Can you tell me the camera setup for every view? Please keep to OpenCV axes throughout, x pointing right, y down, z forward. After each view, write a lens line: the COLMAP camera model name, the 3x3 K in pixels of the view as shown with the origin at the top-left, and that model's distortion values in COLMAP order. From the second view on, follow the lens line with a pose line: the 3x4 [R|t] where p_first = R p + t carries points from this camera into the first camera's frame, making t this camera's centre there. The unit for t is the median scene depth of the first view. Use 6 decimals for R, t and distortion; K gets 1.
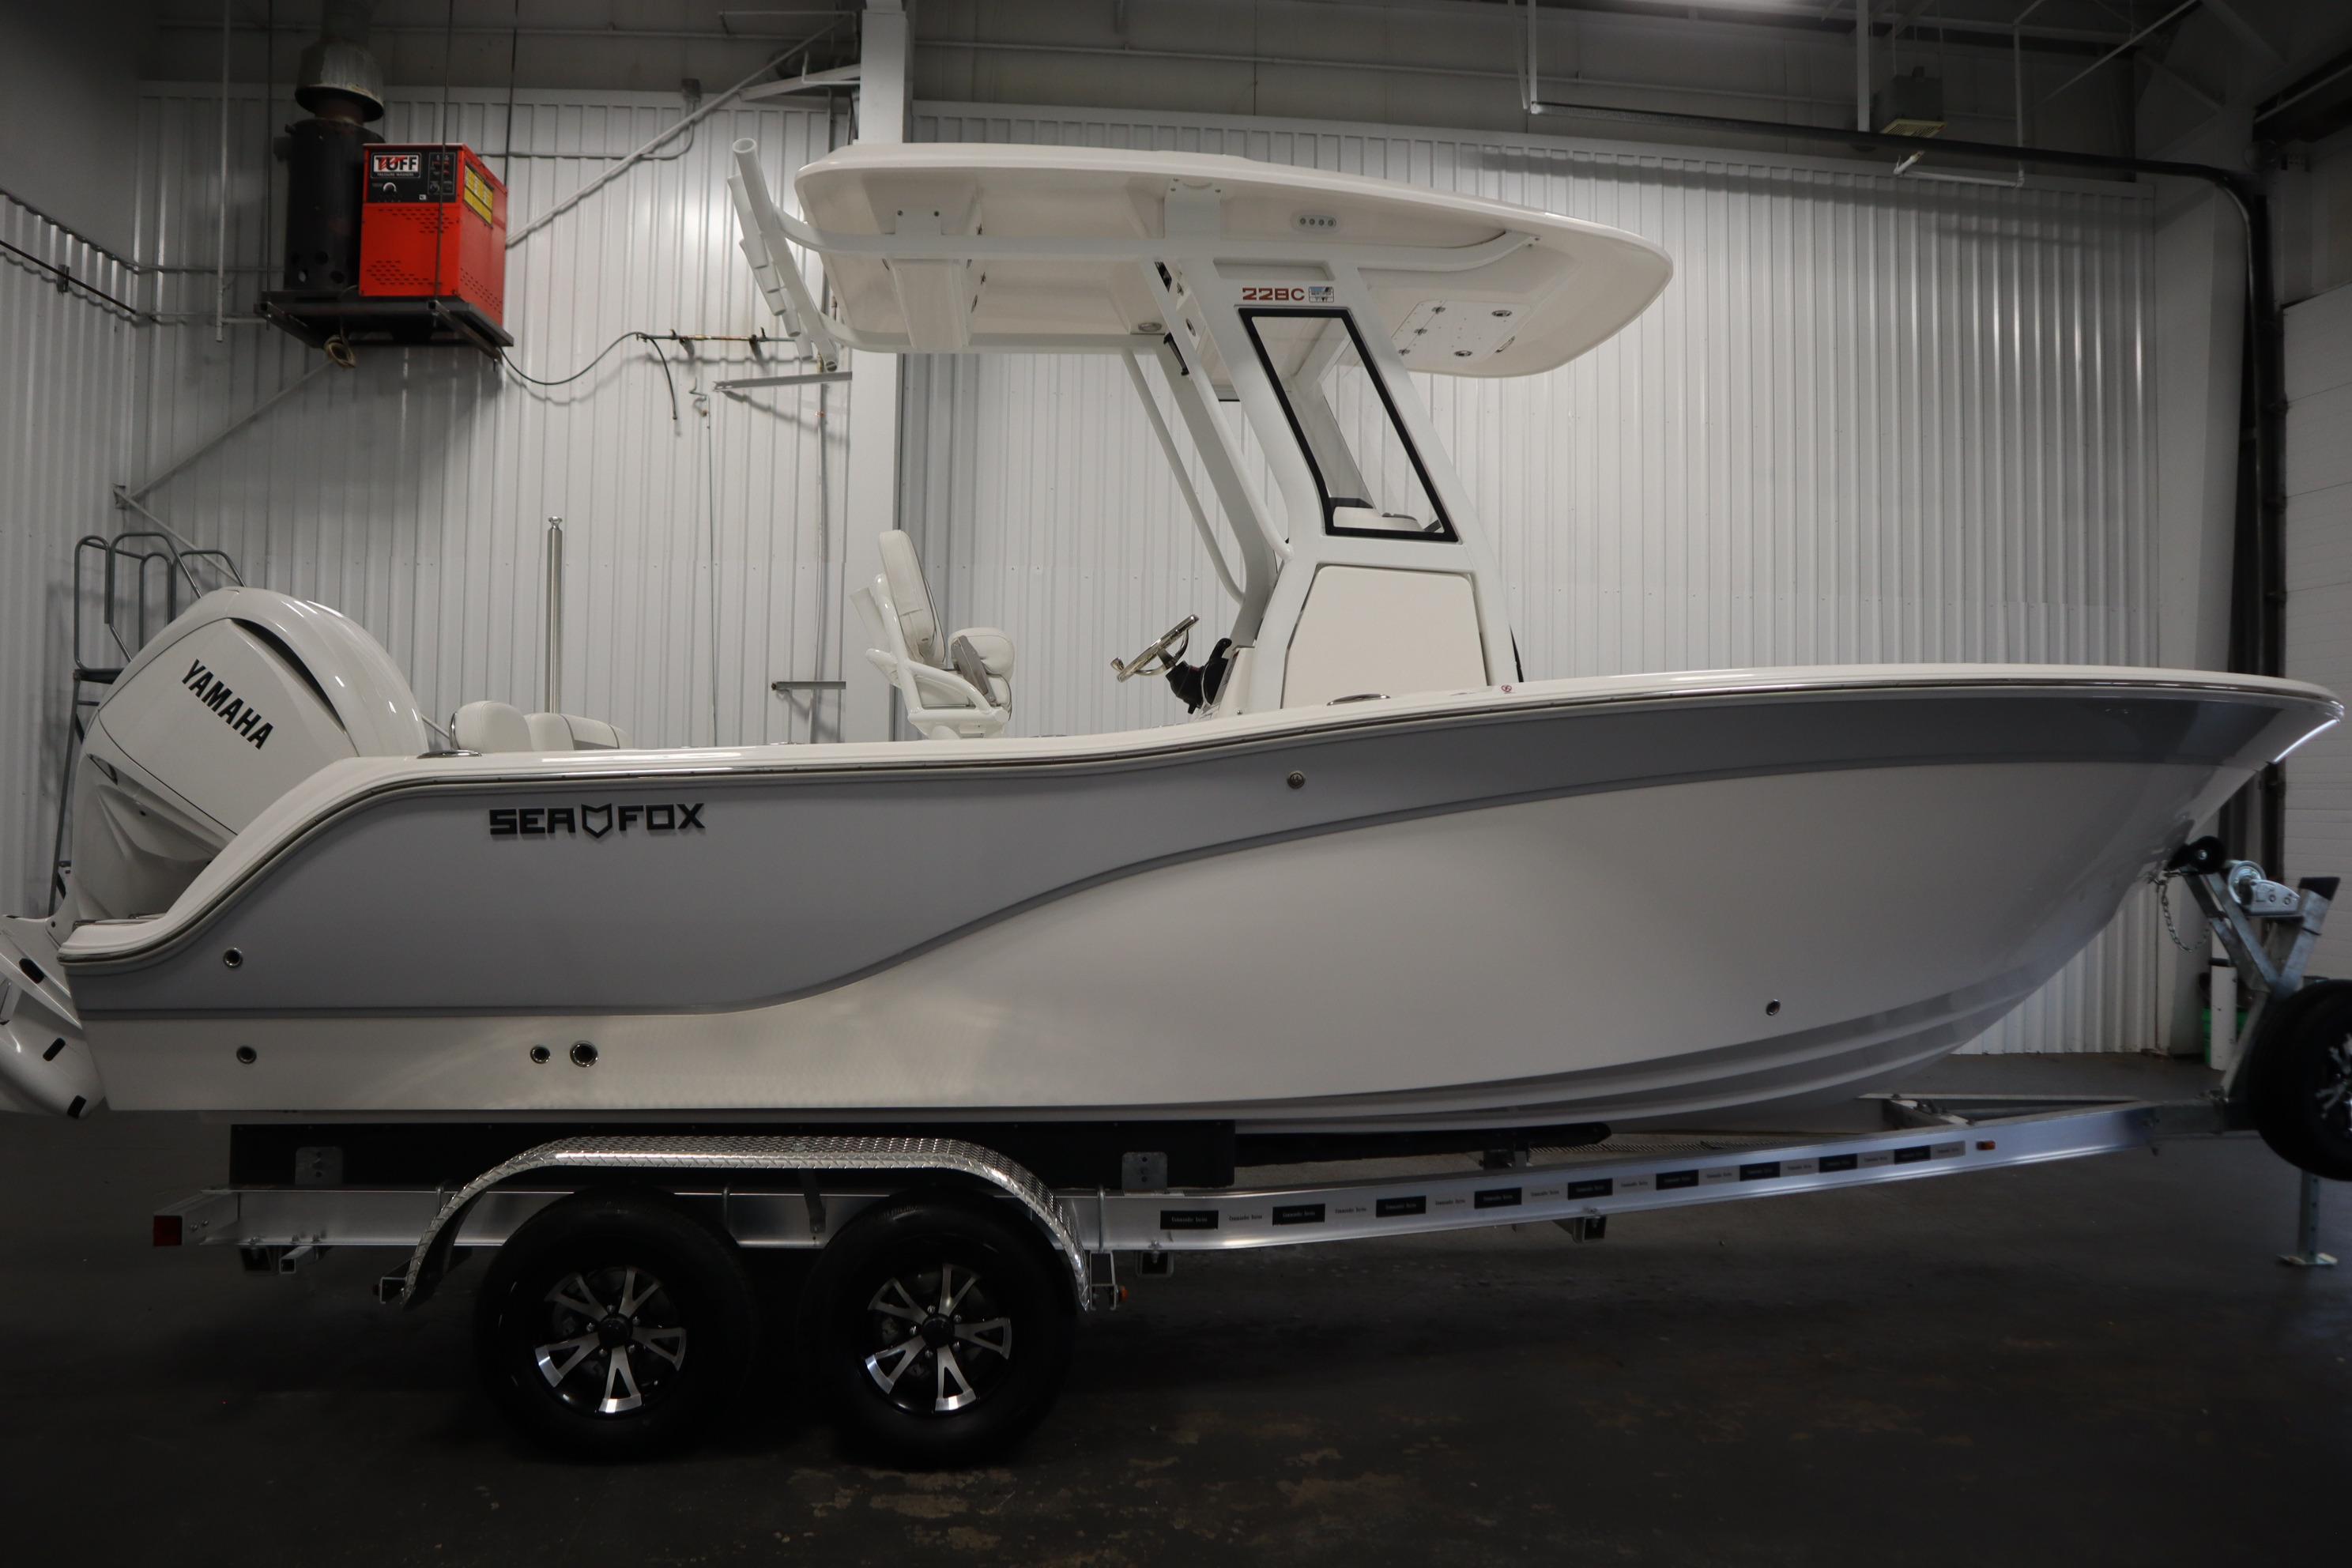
lens RADIAL K [[1655.1, 0, 1202.0], [0, 1655.1, 833.8], [0, 0, 1]] dist [-0.139803, 0.072298]
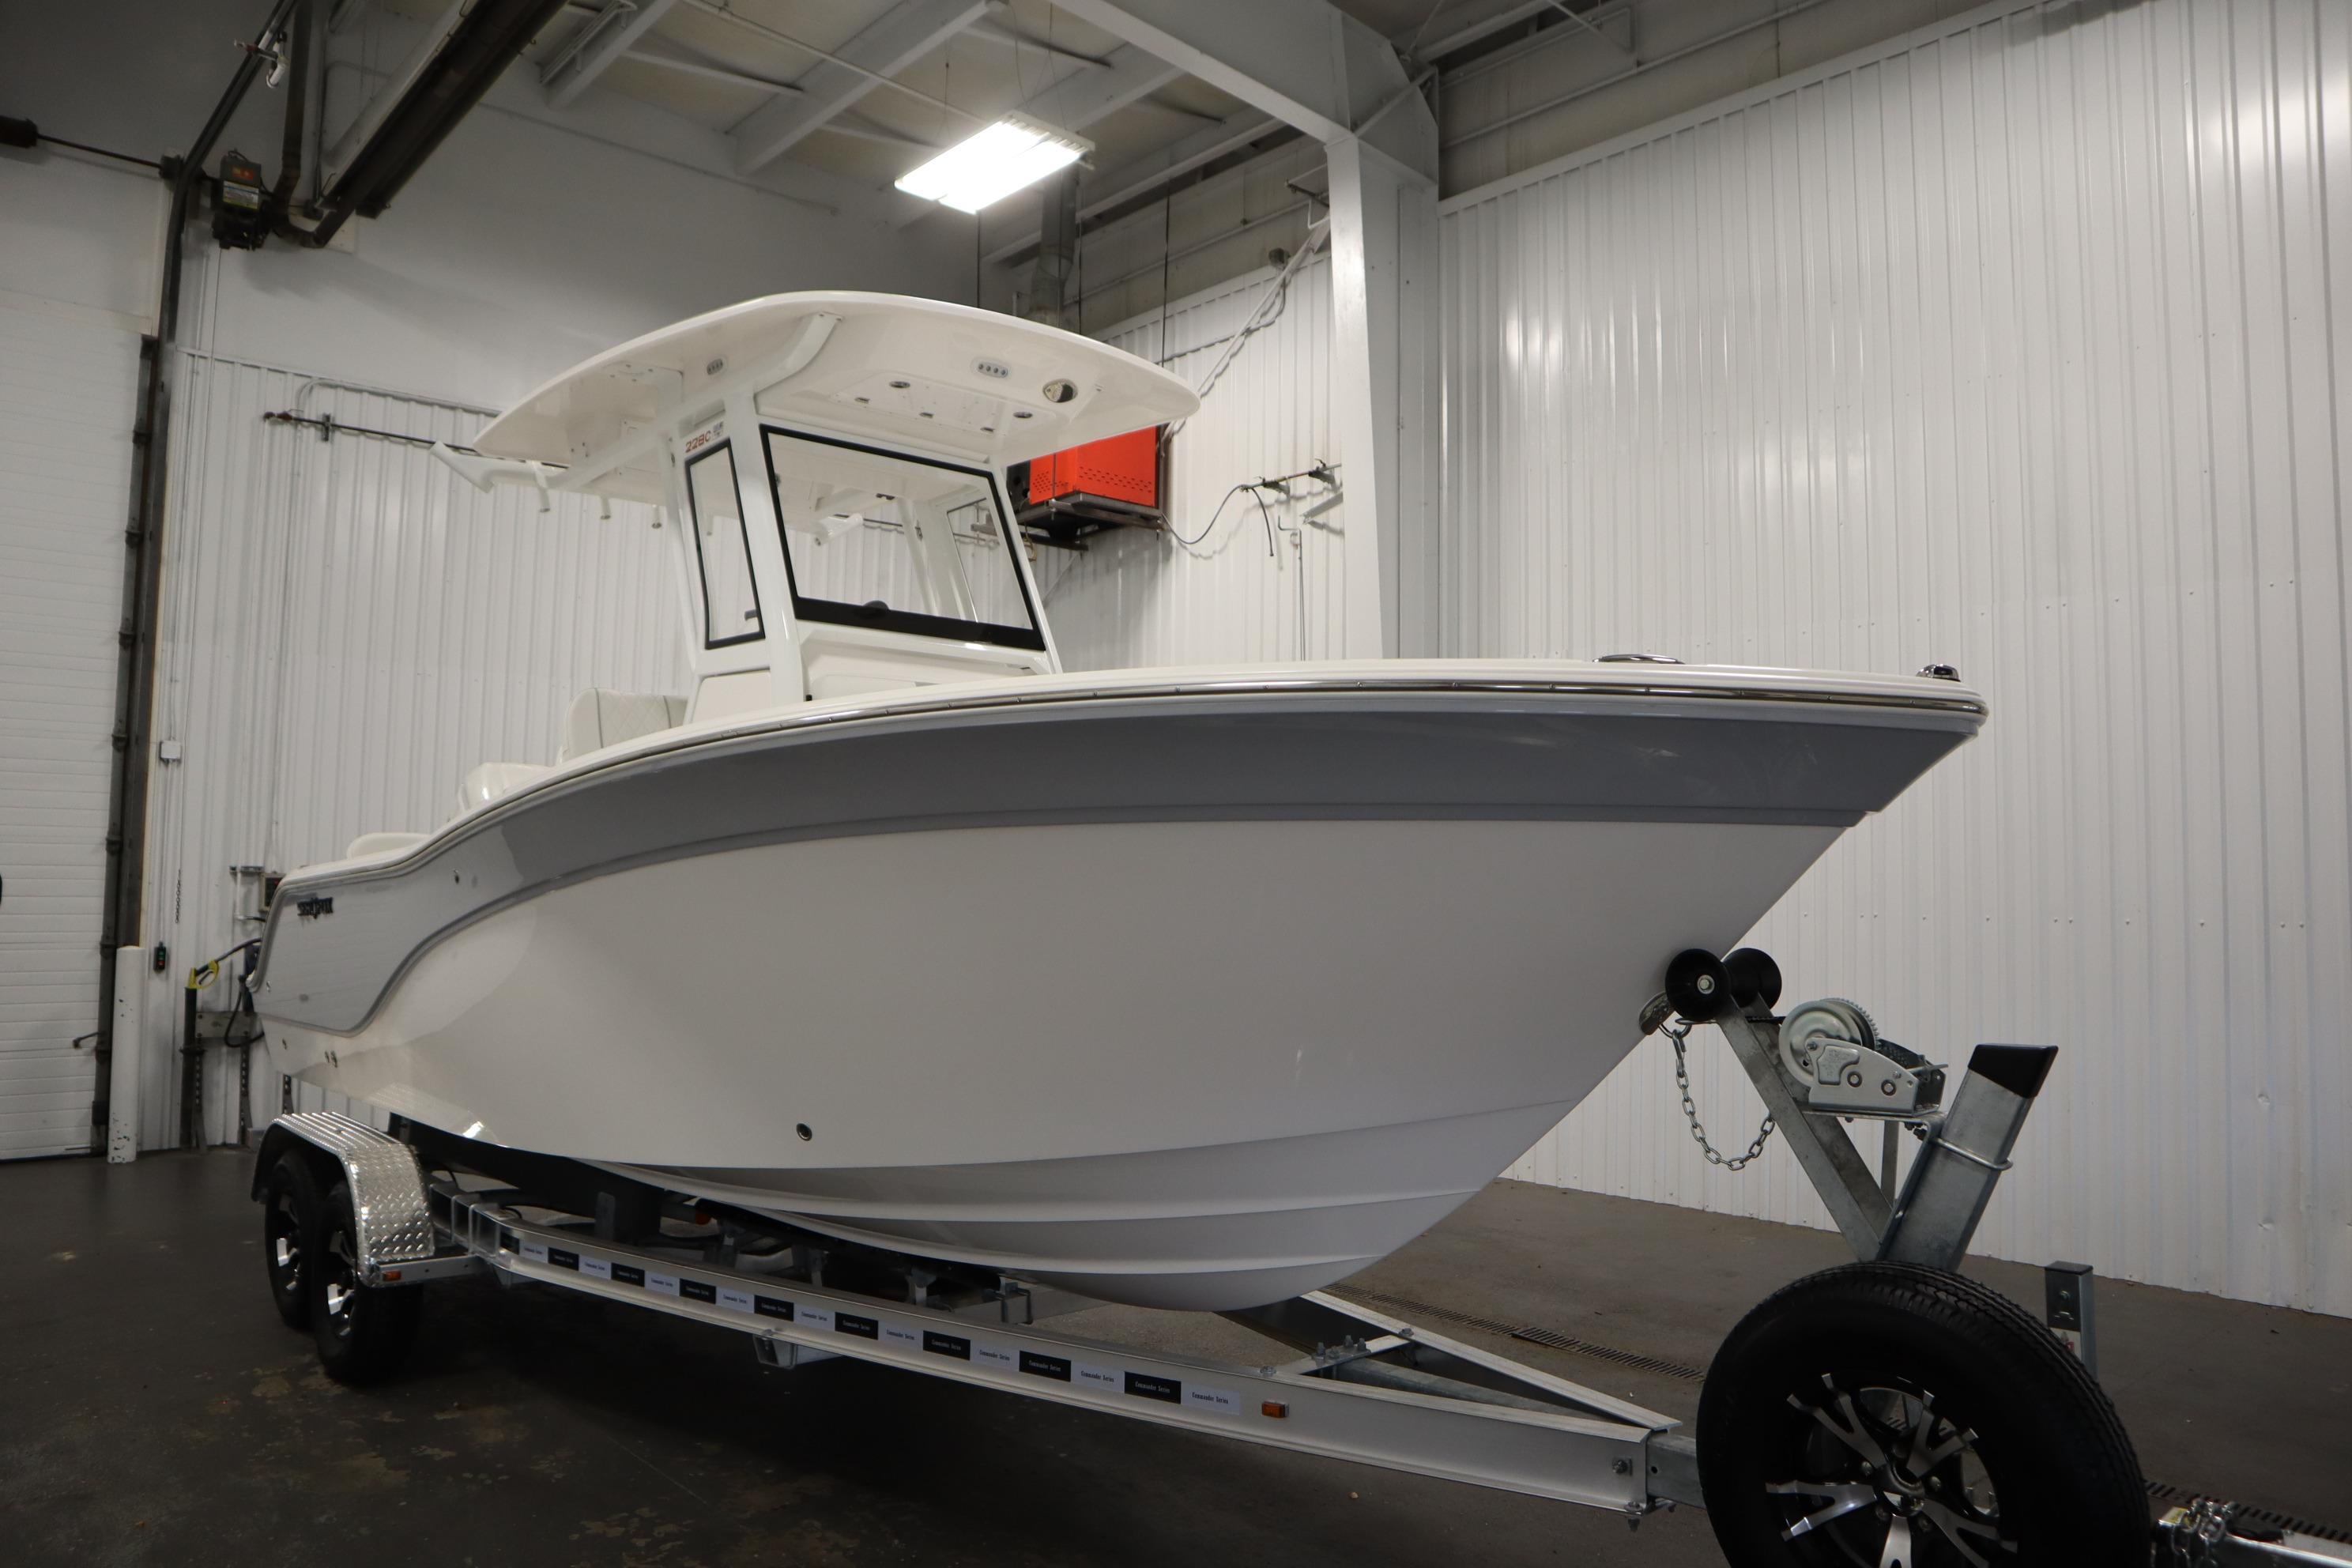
lens RADIAL K [[1667.6, 0, 1169.5], [0, 1667.6, 788.1], [0, 0, 1]] dist [-0.148297, 0.109293]
pose [[0.589719, -0.062542, -0.805183, 1.089422], [-0.012837, 0.996145, -0.086776, 0.000033], [0.807506, 0.061510, 0.586643, 0.594661]]
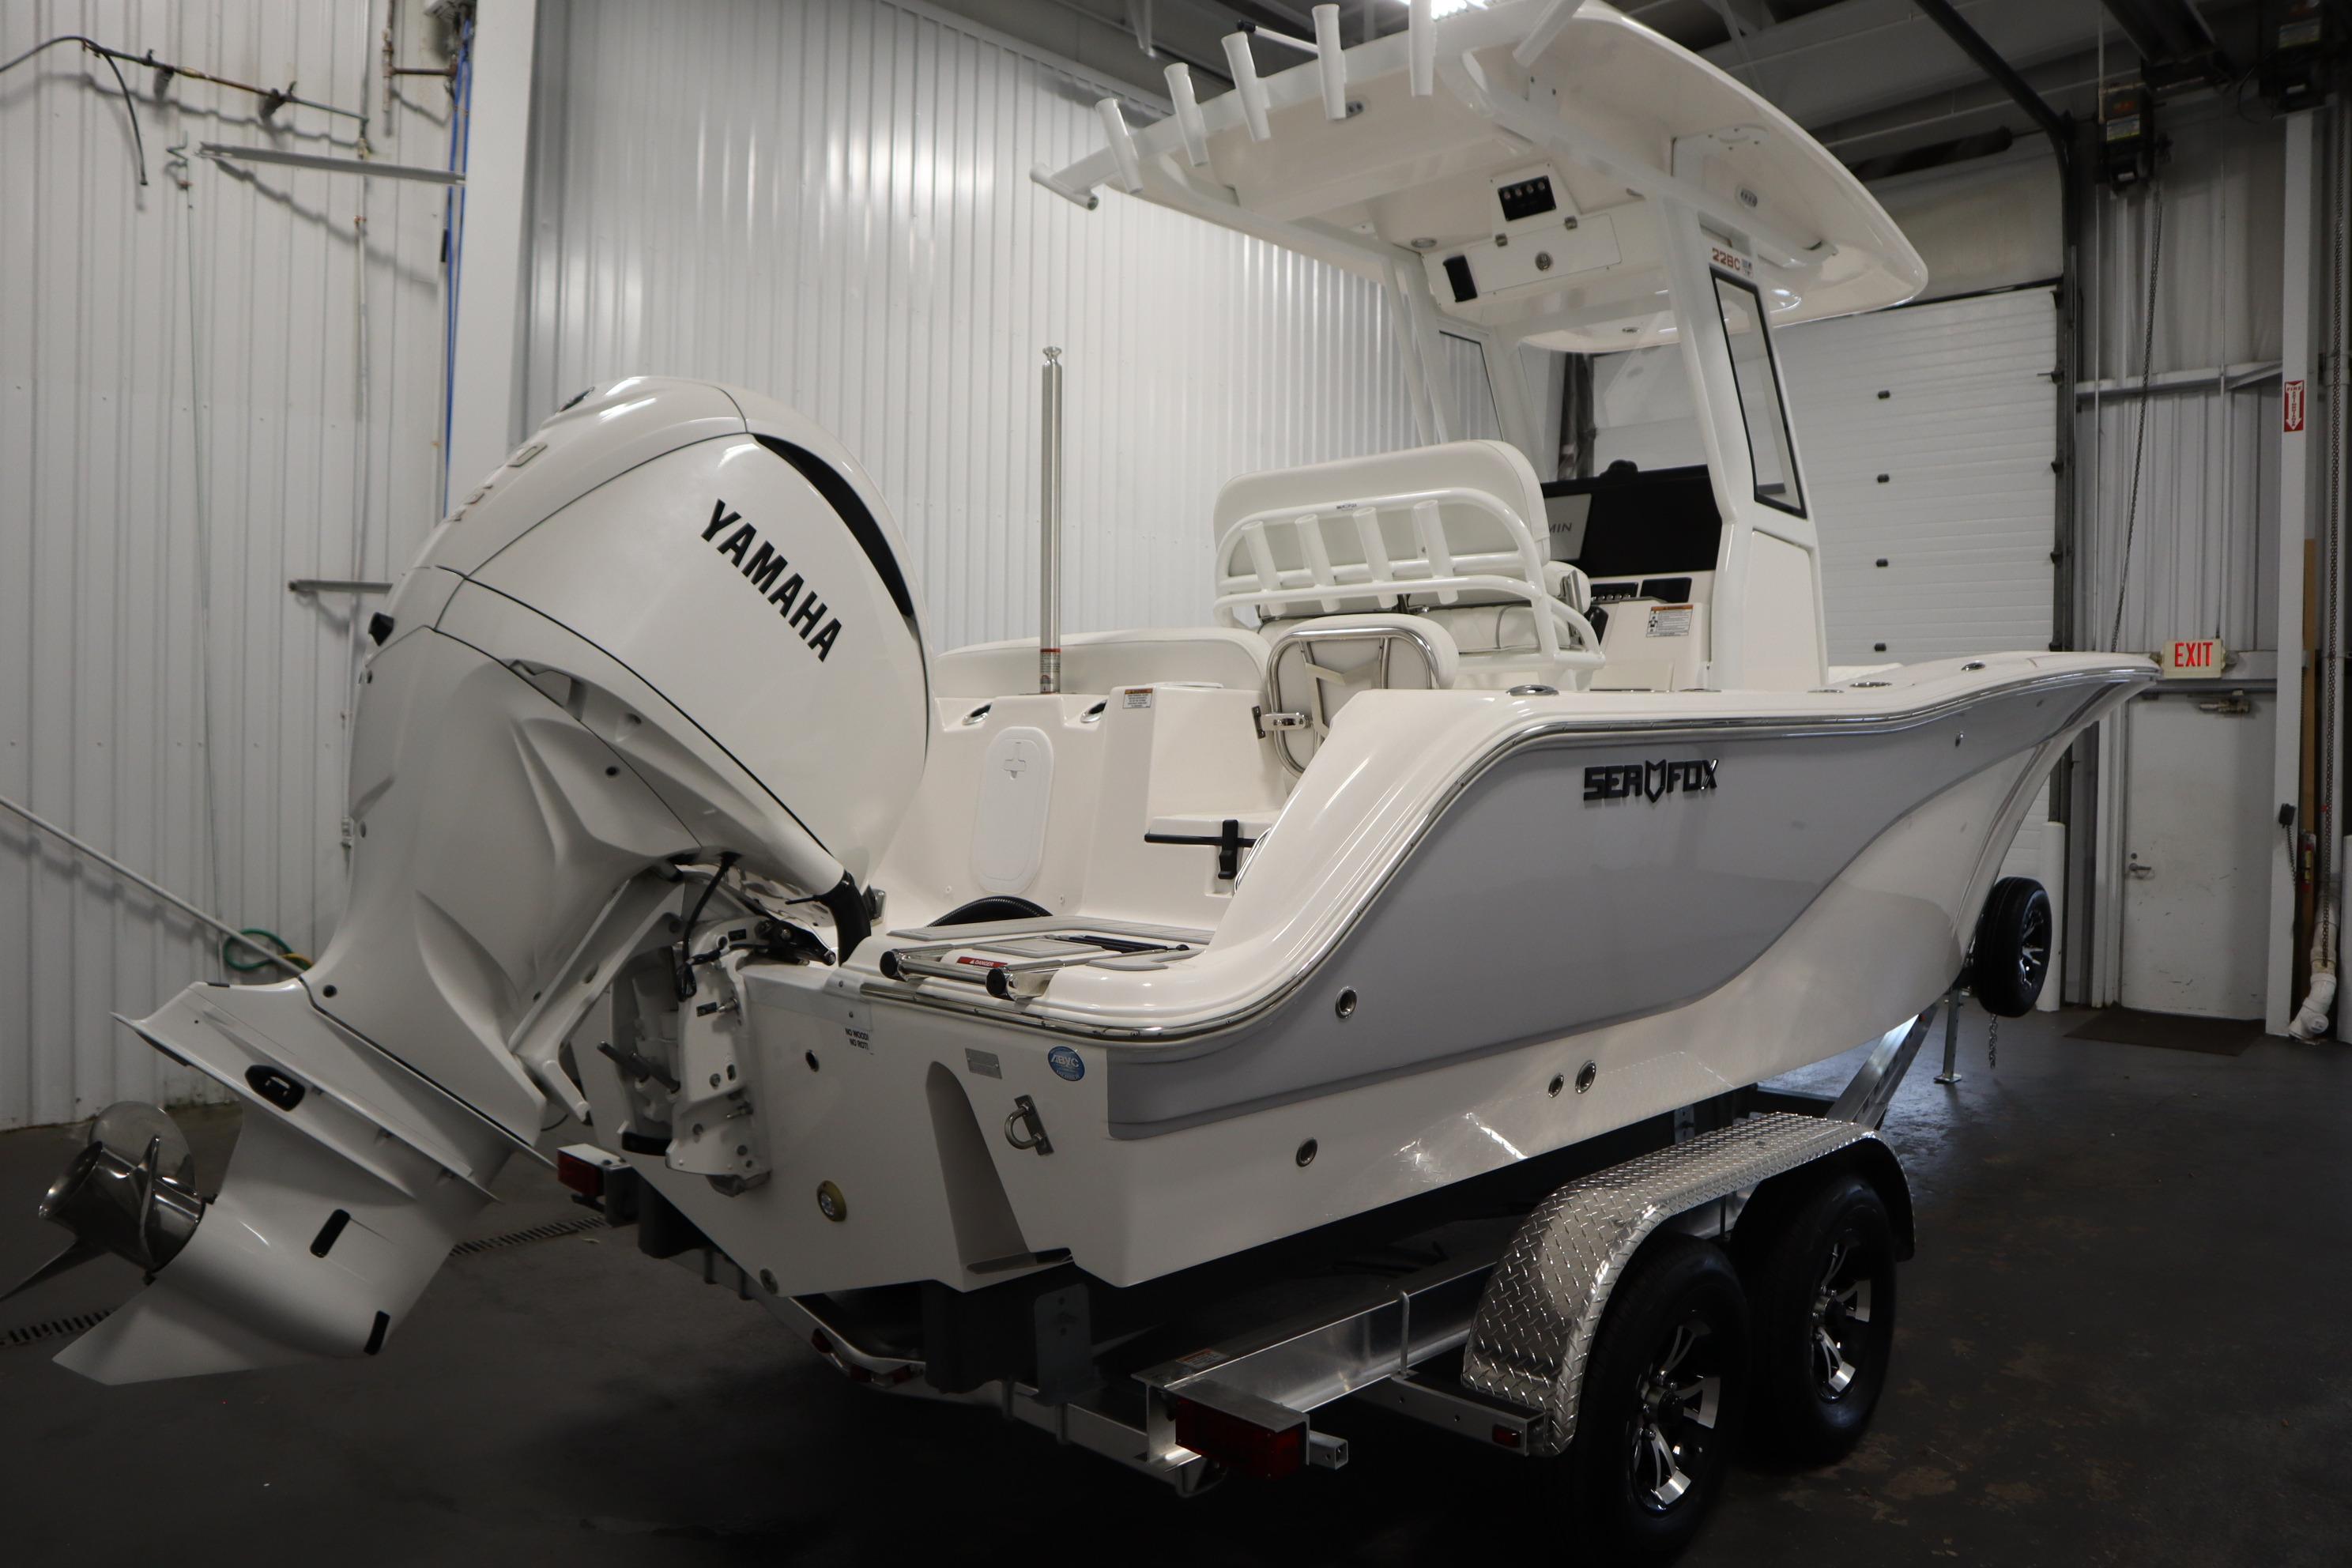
lens RADIAL K [[1655.1, 0, 1202.0], [0, 1655.1, 833.8], [0, 0, 1]] dist [-0.139803, 0.072298]
pose [[0.766003, -0.029306, 0.642168, -0.845107], [0.005956, 0.999241, 0.038497, -0.011379], [-0.642809, -0.025665, 0.765597, 0.419283]]
